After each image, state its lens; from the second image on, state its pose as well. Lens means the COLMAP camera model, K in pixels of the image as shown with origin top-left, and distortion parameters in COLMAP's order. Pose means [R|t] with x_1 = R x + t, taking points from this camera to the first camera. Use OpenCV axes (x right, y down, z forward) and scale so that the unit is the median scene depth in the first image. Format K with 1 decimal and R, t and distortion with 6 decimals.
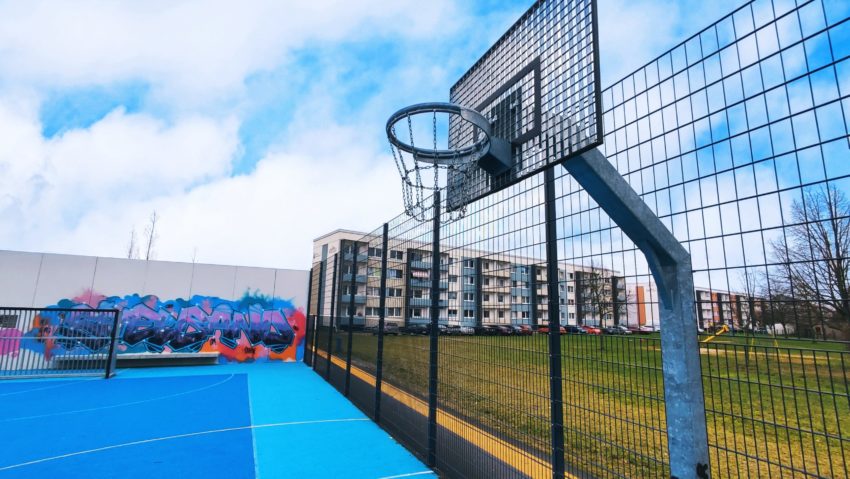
lens RADIAL K [[384.6, 0, 424.1], [0, 384.6, 246.3], [0, 0, 1]] dist [-0.001625, -0.000014]
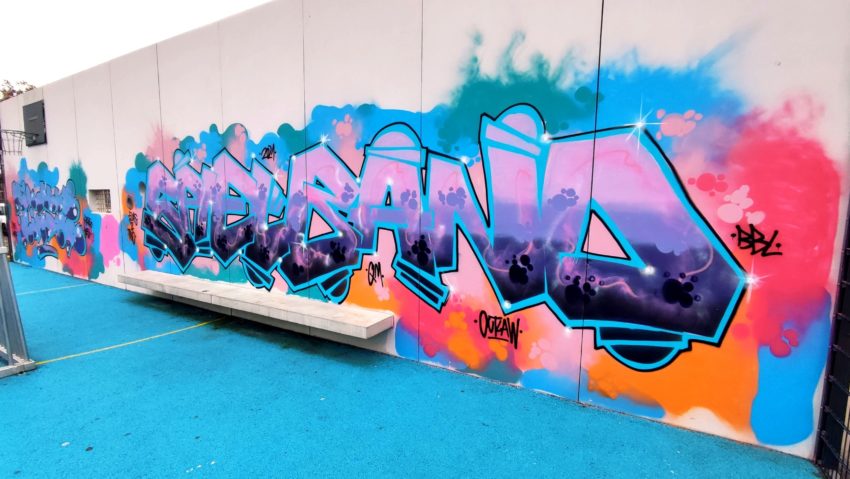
lens RADIAL K [[384.6, 0, 430.8], [0, 384.6, 247.0], [0, 0, 1]] dist [-0.001625, -0.000014]
pose [[0.578640, 0.079466, -0.811703, -0.289605], [0.139881, 0.970825, 0.194761, 0.170915], [0.803498, -0.226238, 0.550642, 0.827969]]
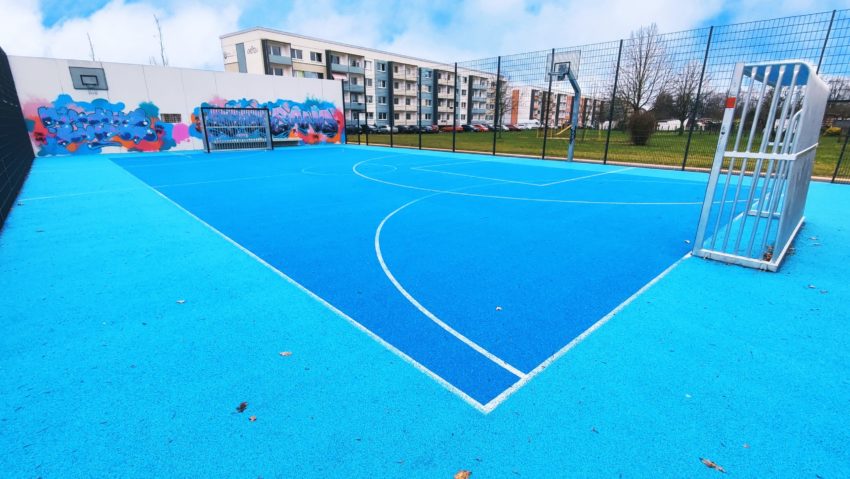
lens RADIAL K [[384.6, 0, 424.5], [0, 384.6, 245.0], [0, 0, 1]] dist [-0.001625, -0.000014]
pose [[0.953734, -0.110340, 0.279674, -0.497393], [-0.034214, 0.884345, 0.465578, -0.077336], [-0.298700, -0.453607, 0.839654, -0.609880]]
